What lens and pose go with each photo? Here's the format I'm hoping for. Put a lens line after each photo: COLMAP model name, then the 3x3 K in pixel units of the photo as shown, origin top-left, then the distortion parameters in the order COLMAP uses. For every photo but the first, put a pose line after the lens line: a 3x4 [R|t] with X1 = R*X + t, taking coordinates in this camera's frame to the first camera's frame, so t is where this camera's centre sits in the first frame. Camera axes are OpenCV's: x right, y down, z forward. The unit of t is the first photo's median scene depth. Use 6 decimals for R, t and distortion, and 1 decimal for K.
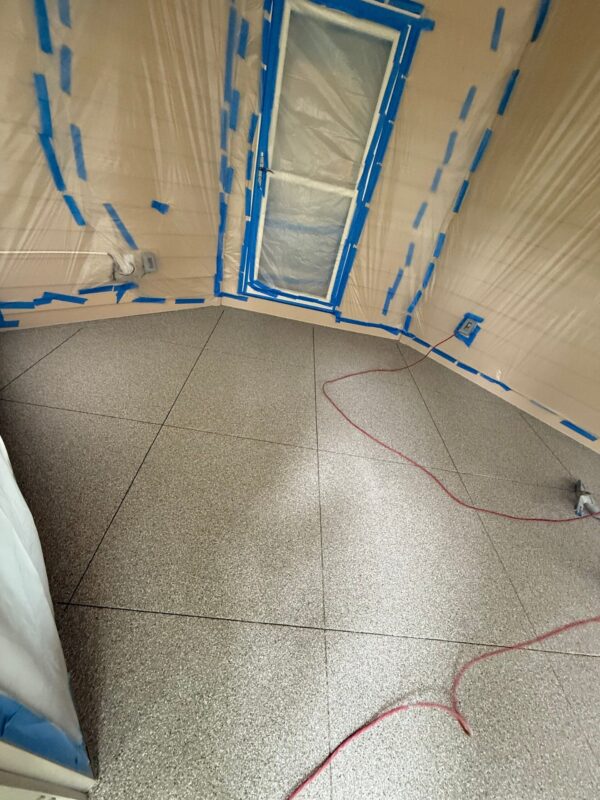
lens RADIAL K [[318.8, 0, 300.7], [0, 318.8, 396.9], [0, 0, 1]] dist [0.001603, 0.000018]
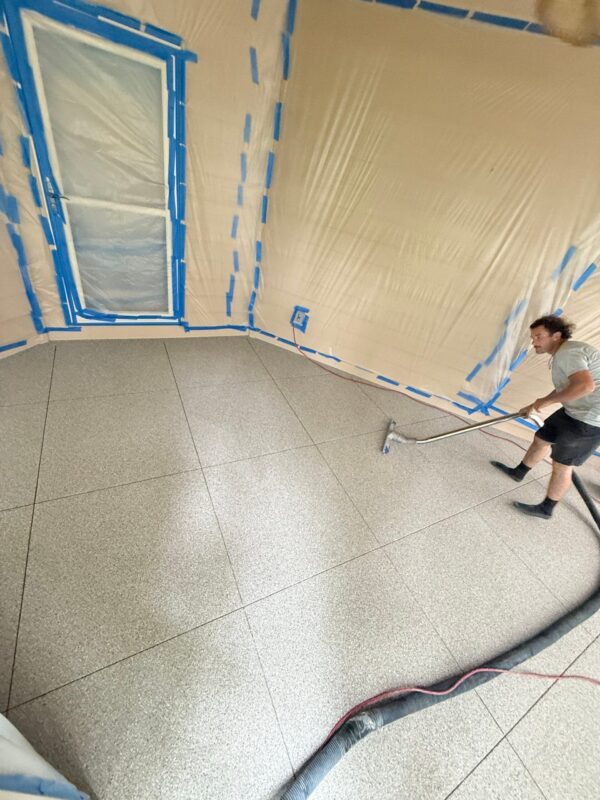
lens RADIAL K [[318.8, 0, 300.7], [0, 318.8, 396.9], [0, 0, 1]] dist [0.001603, 0.000018]
pose [[0.894242, -0.279174, 0.349848, 0.030808], [0.242195, 0.959134, 0.146302, -0.118604], [-0.376395, -0.046097, 0.925312, -0.134310]]
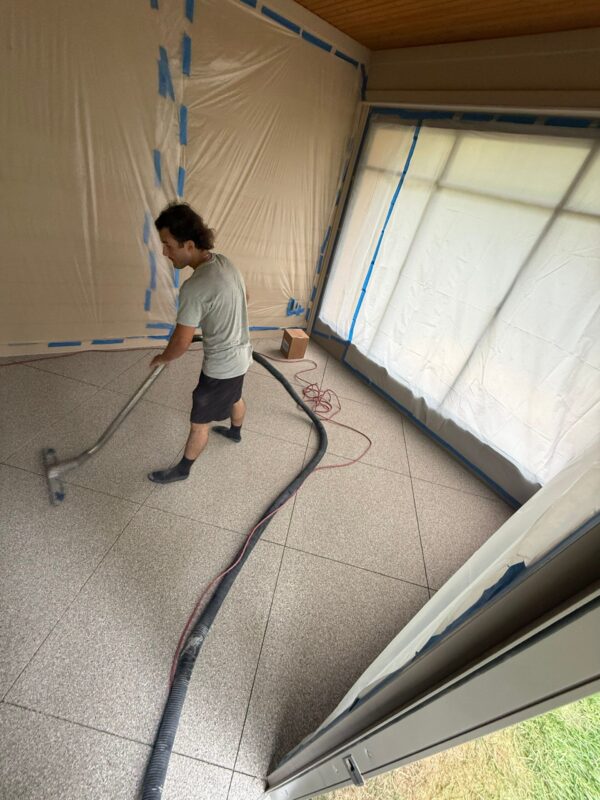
lens RADIAL K [[318.8, 0, 300.7], [0, 318.8, 396.9], [0, 0, 1]] dist [0.001603, 0.000018]
pose [[0.195148, -0.689815, 0.697189, 0.099731], [0.428073, 0.699479, 0.572260, -0.056053], [-0.882423, 0.186773, 0.431793, -0.209916]]
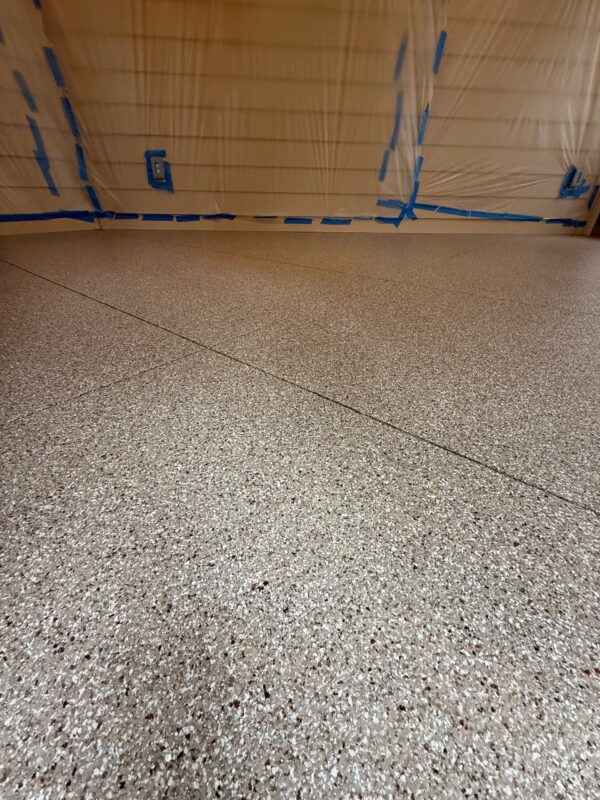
lens RADIAL K [[318.8, 0, 300.7], [0, 318.8, 396.9], [0, 0, 1]] dist [0.001603, 0.000018]
pose [[0.605692, -0.576244, 0.548708, -0.092898], [0.561181, 0.798239, 0.218836, 0.349315], [-0.564103, 0.175377, 0.806865, 0.194108]]
